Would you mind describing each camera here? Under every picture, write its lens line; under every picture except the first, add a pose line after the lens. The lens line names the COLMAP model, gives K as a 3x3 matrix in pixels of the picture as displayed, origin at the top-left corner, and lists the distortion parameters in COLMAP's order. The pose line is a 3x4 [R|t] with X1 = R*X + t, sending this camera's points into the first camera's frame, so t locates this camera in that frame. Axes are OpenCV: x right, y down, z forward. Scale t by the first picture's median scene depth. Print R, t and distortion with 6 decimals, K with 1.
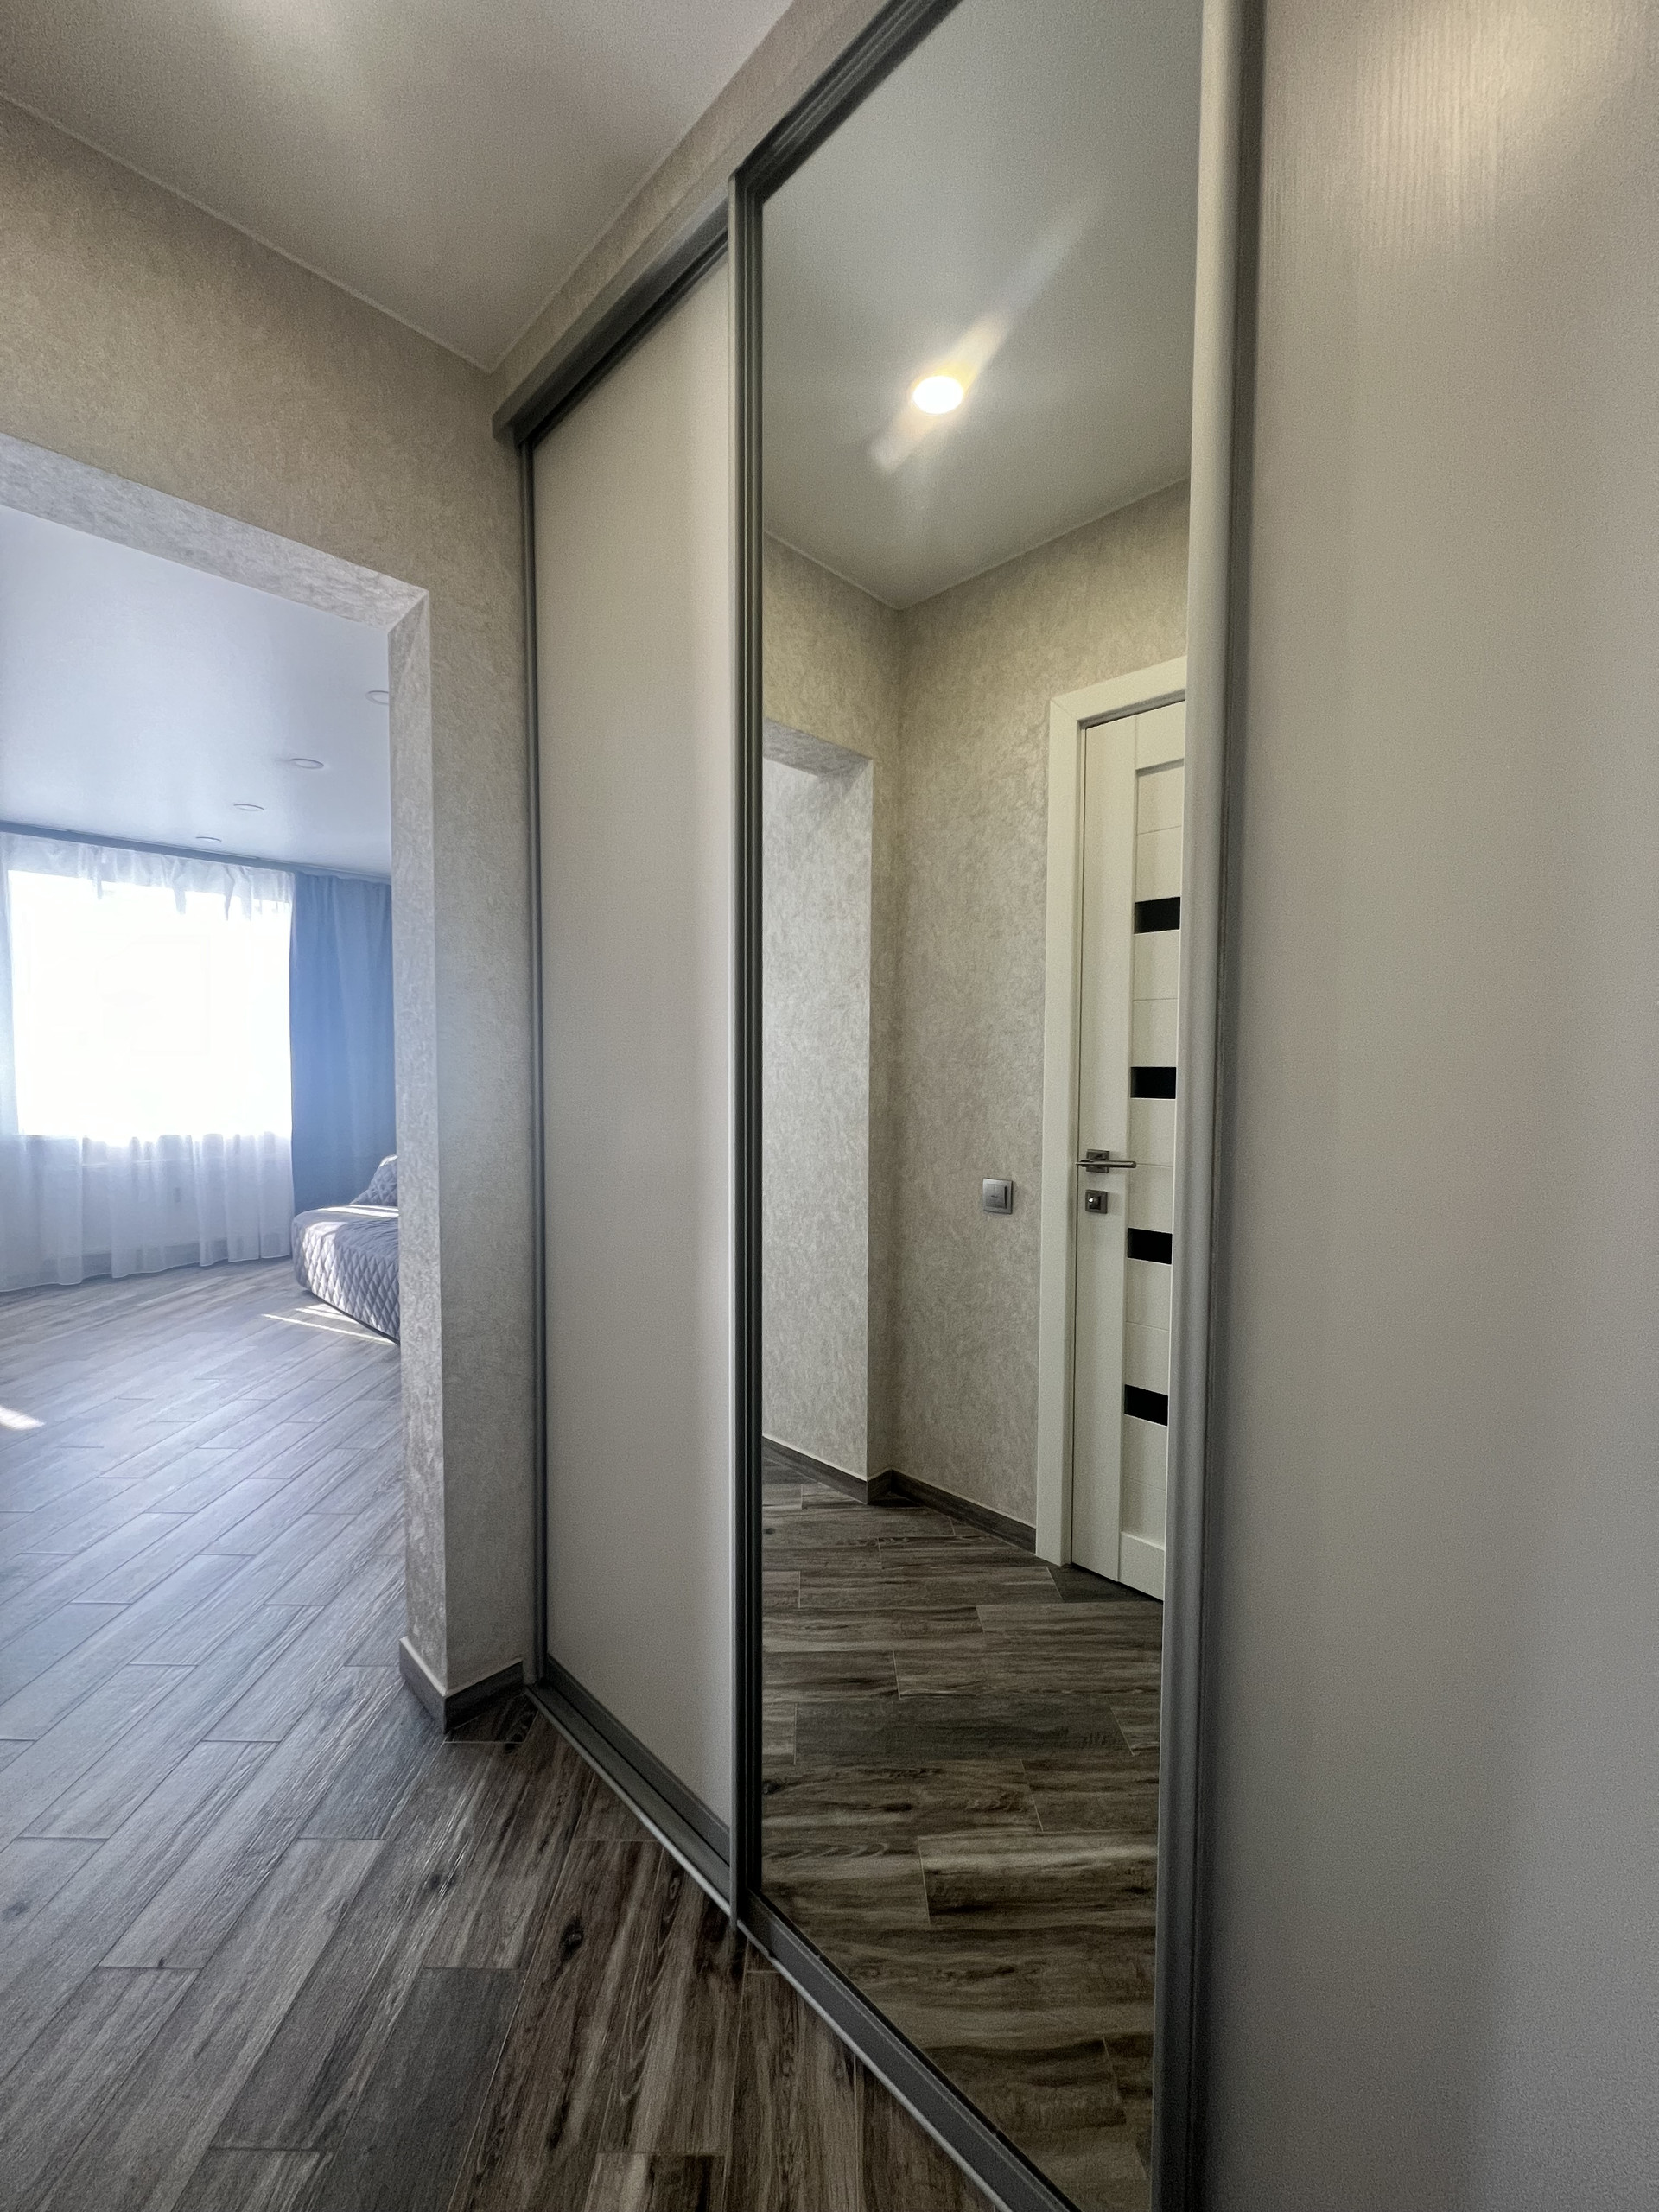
lens RADIAL K [[891.3, 0, 840.5], [0, 891.3, 1098.3], [0, 0, 1]] dist [-0.000143, 0.000799]
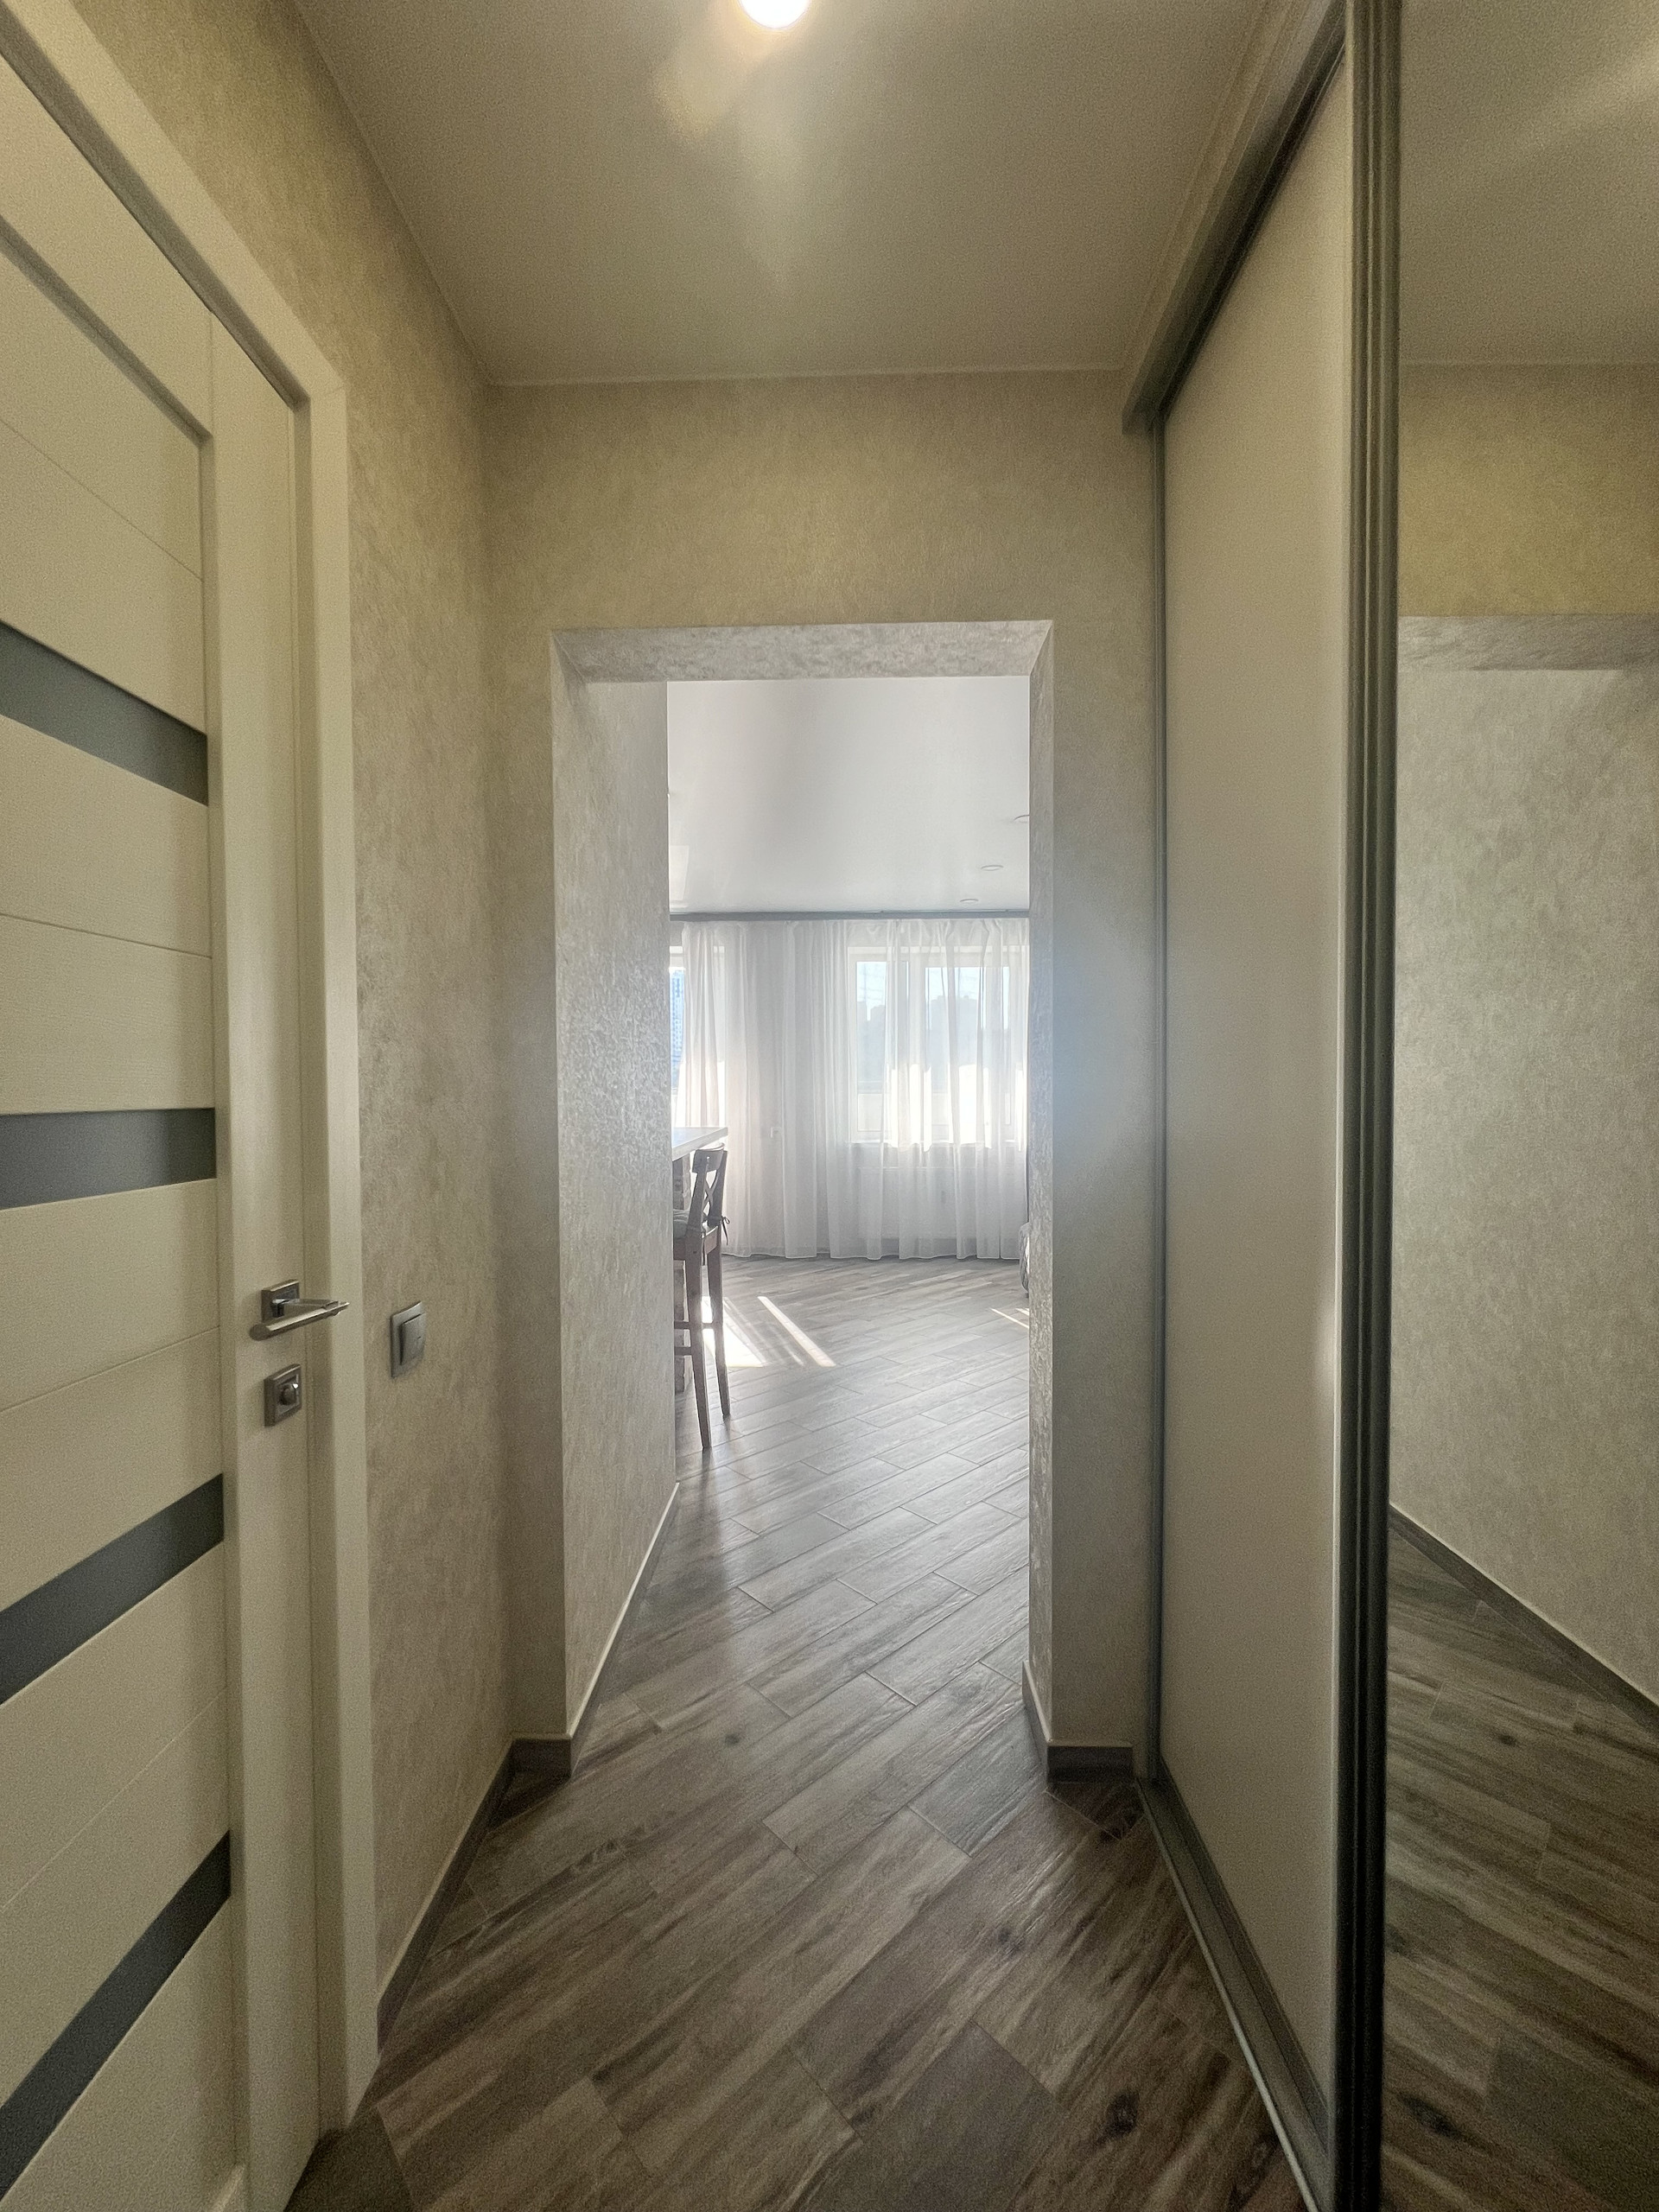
lens RADIAL K [[891.3, 0, 847.3], [0, 891.3, 1100.7], [0, 0, 1]] dist [-0.000143, 0.000799]
pose [[0.684031, 0.005141, -0.729435, 0.110349], [-0.018780, 0.999768, -0.010565, -0.015604], [0.729211, 0.020925, 0.683969, 0.157674]]
